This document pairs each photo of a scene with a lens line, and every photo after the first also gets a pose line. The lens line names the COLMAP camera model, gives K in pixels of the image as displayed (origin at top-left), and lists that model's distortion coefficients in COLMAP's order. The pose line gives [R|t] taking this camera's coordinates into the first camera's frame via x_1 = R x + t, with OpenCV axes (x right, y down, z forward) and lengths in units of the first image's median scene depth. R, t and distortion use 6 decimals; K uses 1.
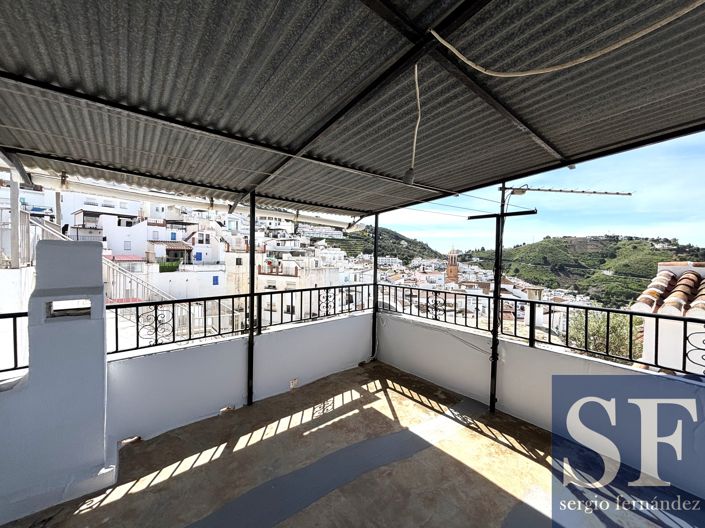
lens RADIAL K [[284.0, 0, 353.1], [0, 284.0, 264.1], [0, 0, 1]] dist [-0.003795, 0.000953]
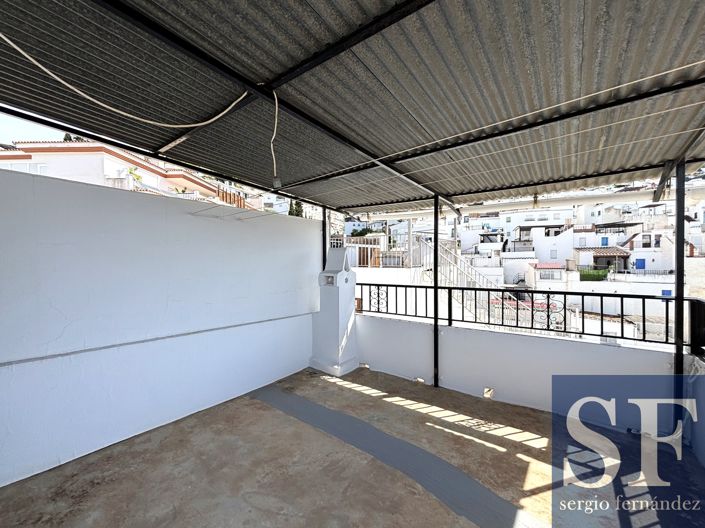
lens RADIAL K [[284.0, 0, 353.0], [0, 284.0, 262.7], [0, 0, 1]] dist [-0.003795, 0.000953]
pose [[0.232696, -0.015025, -0.972433, 0.588624], [-0.020728, 0.999577, -0.020404, 0.036357], [0.972329, 0.024905, 0.232286, 0.375248]]
